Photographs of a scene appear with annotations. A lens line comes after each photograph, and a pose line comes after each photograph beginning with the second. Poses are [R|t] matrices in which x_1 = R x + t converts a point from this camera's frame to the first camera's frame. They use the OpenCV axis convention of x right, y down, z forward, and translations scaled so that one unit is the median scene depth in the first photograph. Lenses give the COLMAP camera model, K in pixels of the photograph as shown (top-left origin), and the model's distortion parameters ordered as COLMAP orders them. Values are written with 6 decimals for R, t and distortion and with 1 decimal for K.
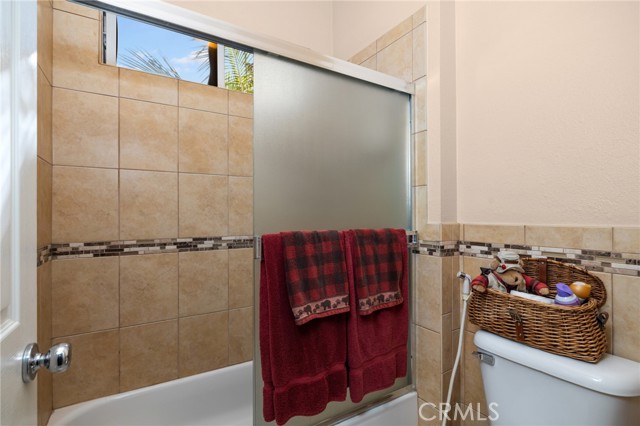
lens RADIAL K [[304.6, 0, 321.3], [0, 304.6, 215.3], [0, 0, 1]] dist [-0.004834, -0.000537]
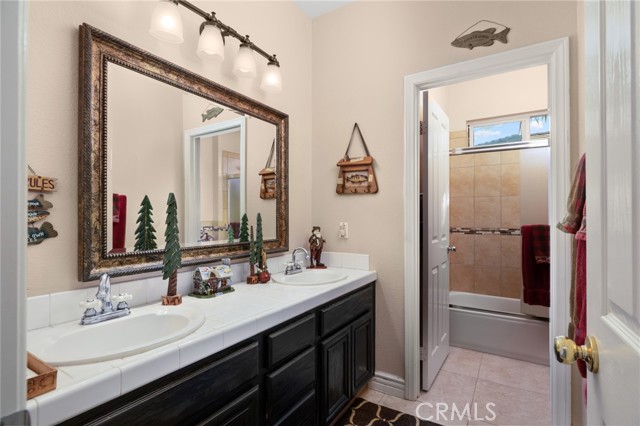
lens RADIAL K [[304.6, 0, 320.8], [0, 304.6, 213.3], [0, 0, 1]] dist [-0.004834, -0.000537]
pose [[0.439733, -0.007180, -0.898100, 0.879401], [-0.005897, 0.999923, -0.010881, 0.003004], [0.898109, 0.010081, 0.439657, -1.042866]]
